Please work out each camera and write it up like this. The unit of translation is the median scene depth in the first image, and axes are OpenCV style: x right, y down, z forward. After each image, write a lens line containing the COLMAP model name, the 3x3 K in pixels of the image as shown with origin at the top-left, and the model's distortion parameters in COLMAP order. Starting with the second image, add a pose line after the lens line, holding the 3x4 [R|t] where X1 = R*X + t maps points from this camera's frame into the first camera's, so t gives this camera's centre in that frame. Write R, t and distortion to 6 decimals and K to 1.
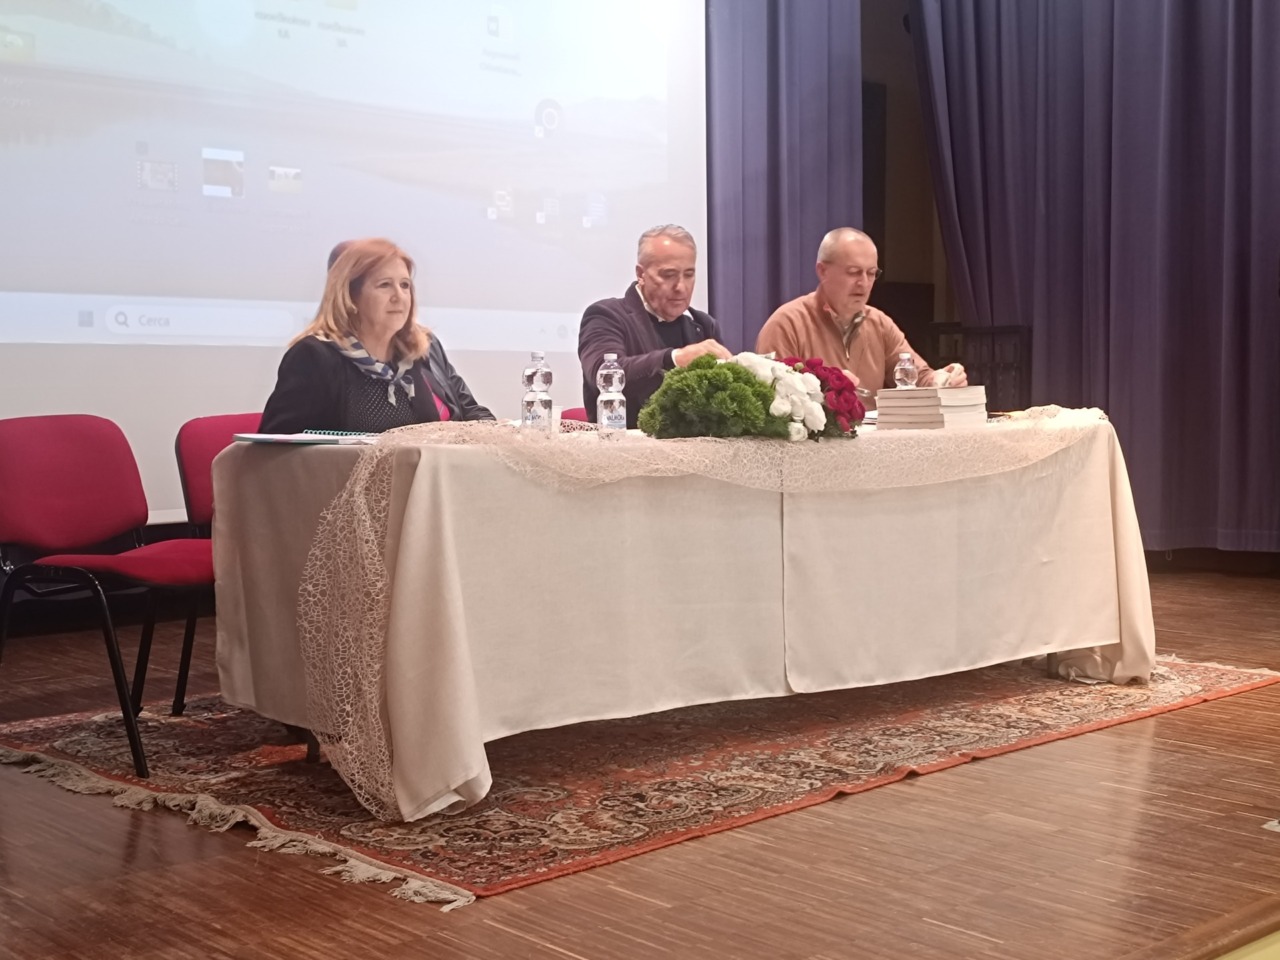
lens RADIAL K [[1761.9, 0, 626.4], [0, 1761.9, 477.8], [0, 0, 1]] dist [0.147994, -0.052581]
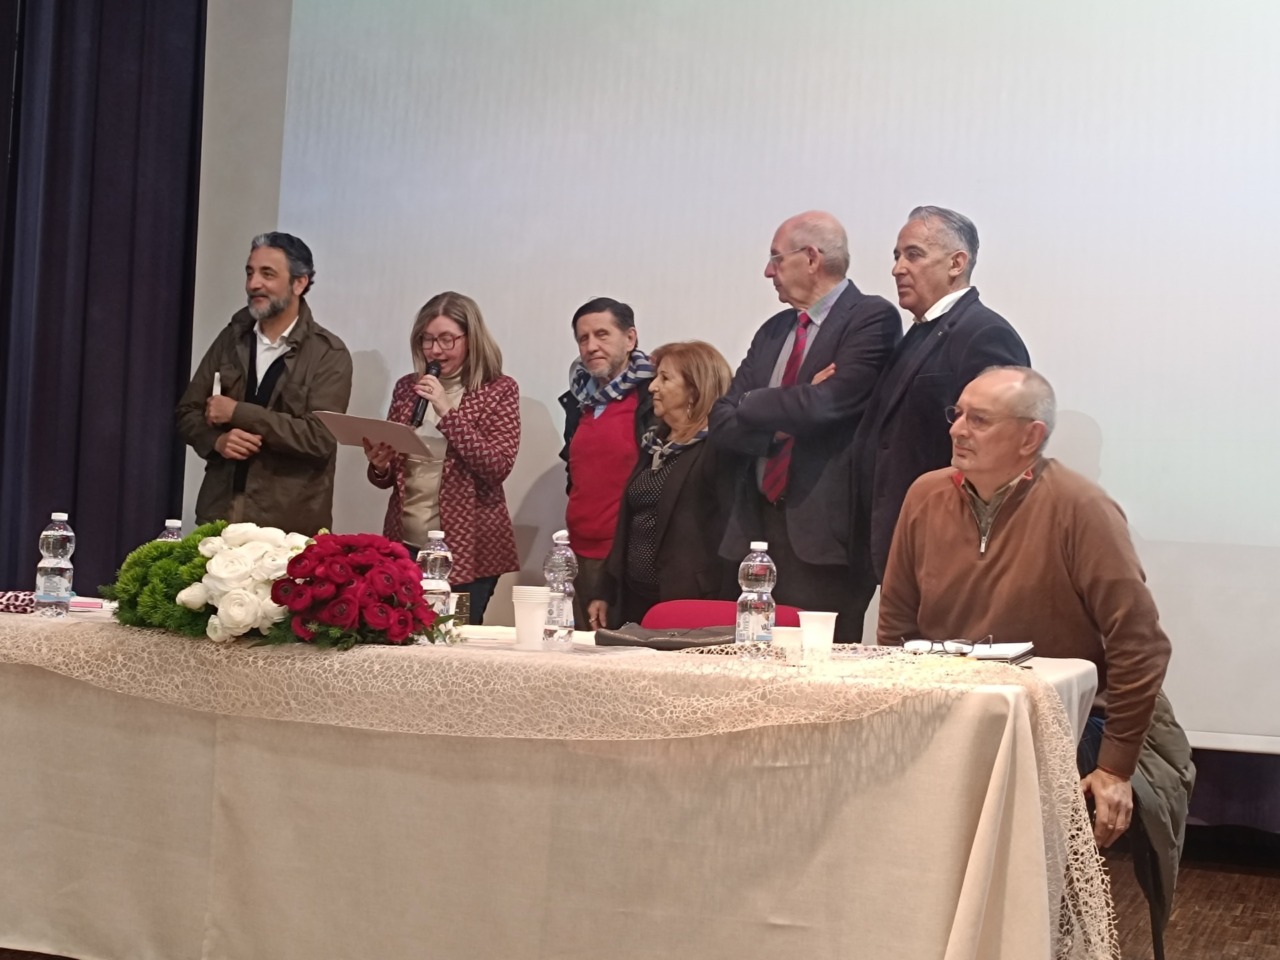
lens RADIAL K [[1714.4, 0, 640.0], [0, 1714.4, 480.0], [0, 0, 1]] dist [0.071022, -0.075568]
pose [[0.410818, -0.004662, -0.911706, 0.876406], [-0.095142, 0.994308, -0.047956, -0.074762], [0.906740, 0.106443, 0.408036, 0.909943]]
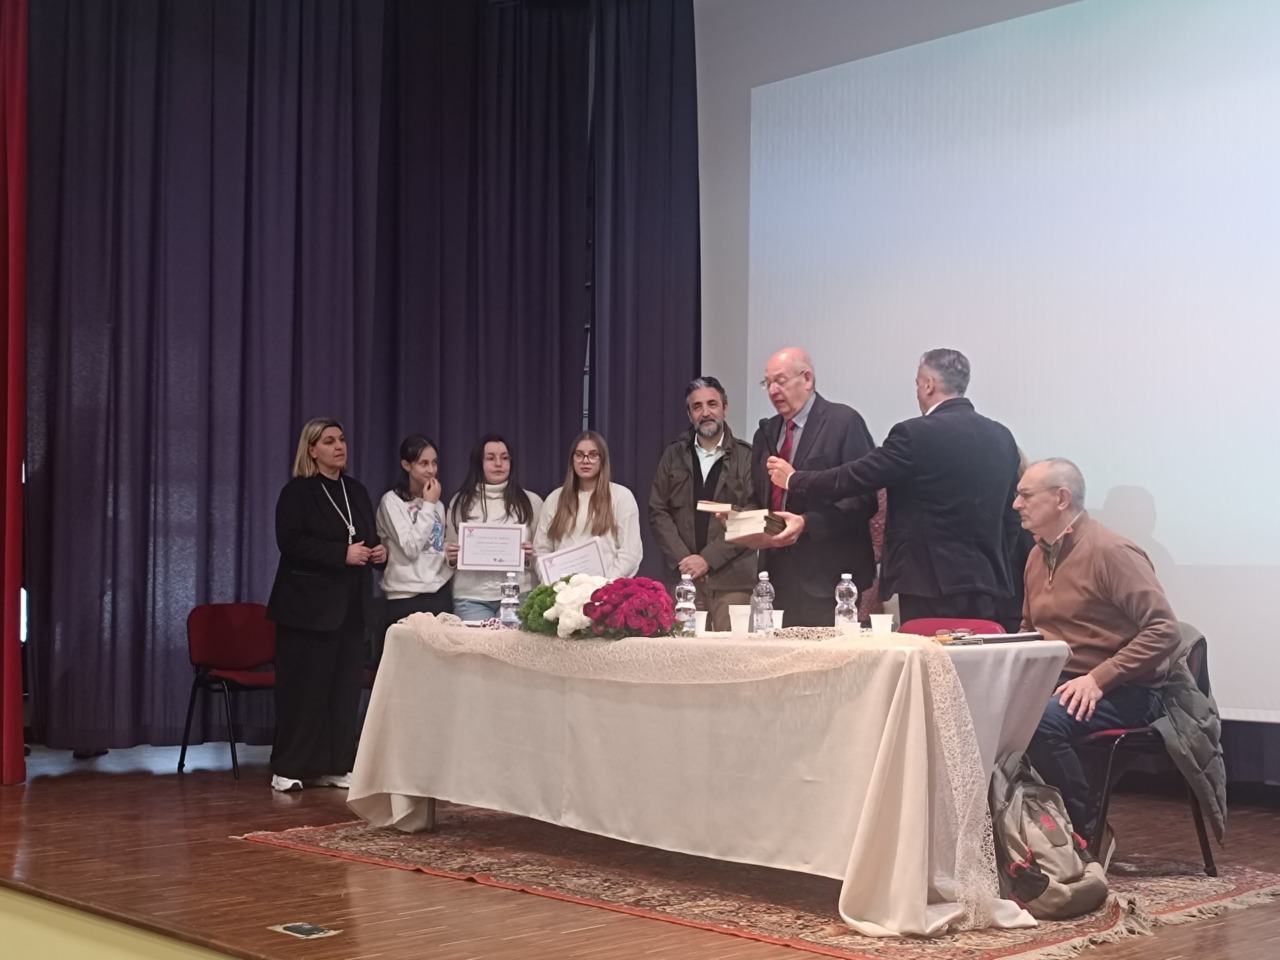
lens RADIAL K [[1714.4, 0, 640.0], [0, 1714.4, 480.0], [0, 0, 1]] dist [0.071022, -0.075568]
pose [[0.015572, -0.049742, -0.998641, 1.522112], [-0.063699, 0.996684, -0.050638, -0.084367], [0.997848, 0.064401, 0.012351, 1.098174]]
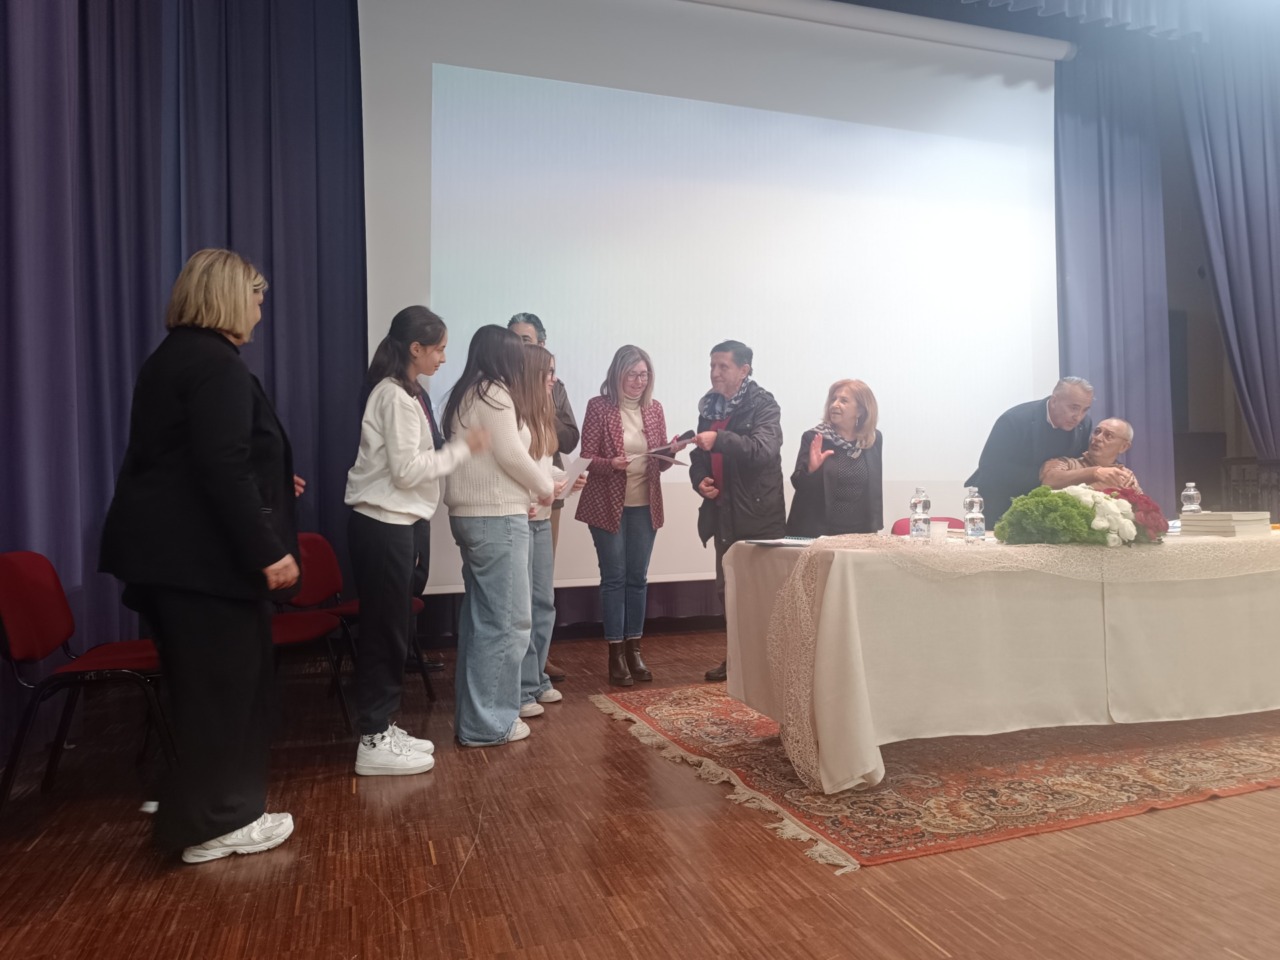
lens RADIAL K [[885.6, 0, 639.9], [0, 885.6, 483.0], [0, 0, 1]] dist [0.038236, -0.023442]
pose [[0.916946, -0.013080, -0.398796, 0.035641], [-0.013174, 0.997925, -0.063022, -0.022936], [0.398793, 0.063041, 0.914872, 0.185344]]
